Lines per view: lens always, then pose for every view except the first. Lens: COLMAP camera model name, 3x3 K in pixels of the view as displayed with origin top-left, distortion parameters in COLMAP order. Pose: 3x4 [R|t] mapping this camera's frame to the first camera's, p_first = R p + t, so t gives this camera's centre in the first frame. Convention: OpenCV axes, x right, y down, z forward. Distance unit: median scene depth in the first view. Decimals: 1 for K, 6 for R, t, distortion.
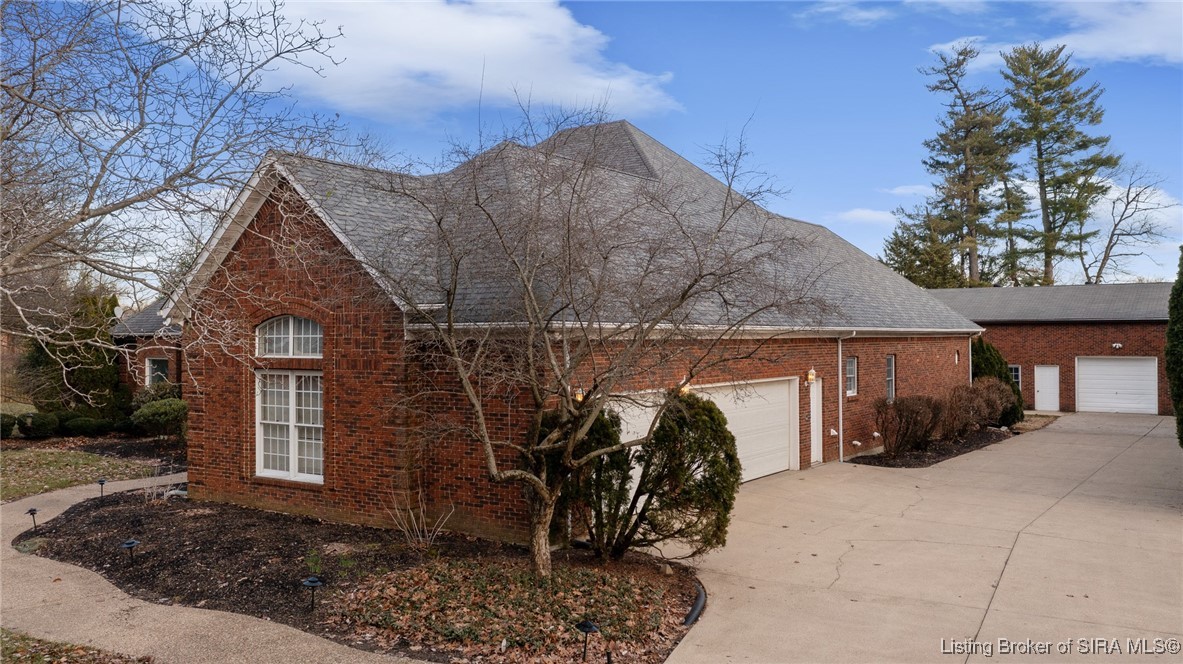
lens RADIAL K [[968.8, 0, 591.5], [0, 968.8, 332.0], [0, 0, 1]] dist [-0.005680, 0.002682]
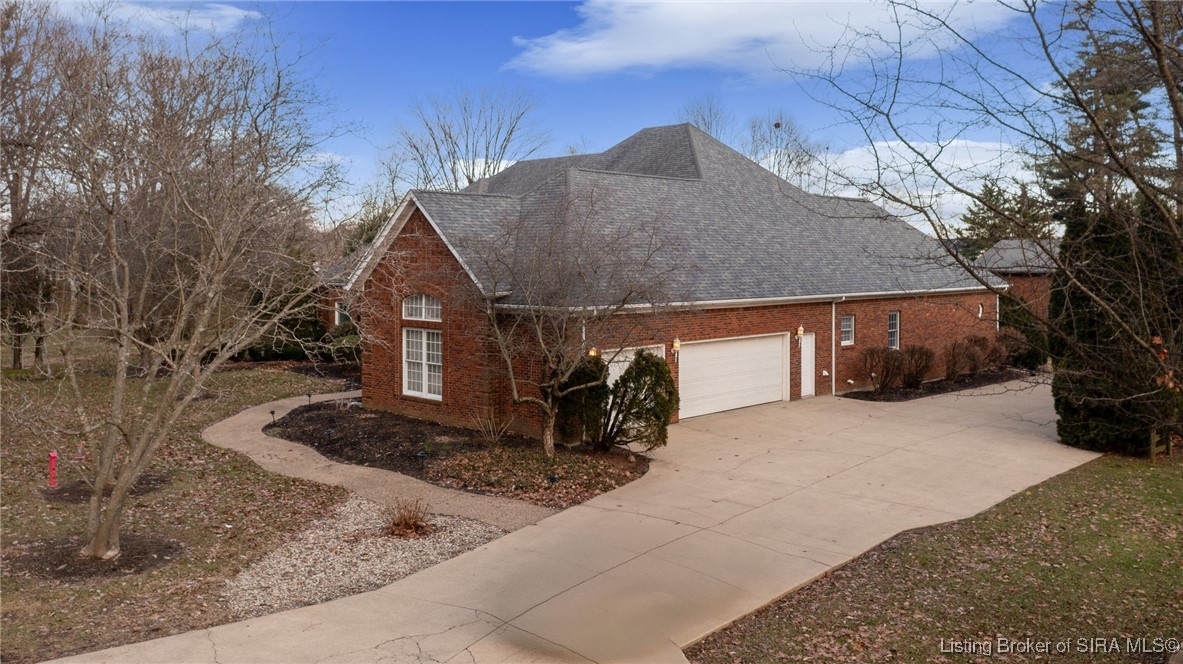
lens RADIAL K [[961.0, 0, 591.3], [0, 961.0, 273.0], [0, 0, 1]] dist [0.004100, 0.005184]
pose [[0.985604, 0.008060, -0.168876, 0.102244], [-0.004719, 0.999785, 0.020177, -0.038272], [0.169002, -0.019089, 0.985431, -0.227295]]
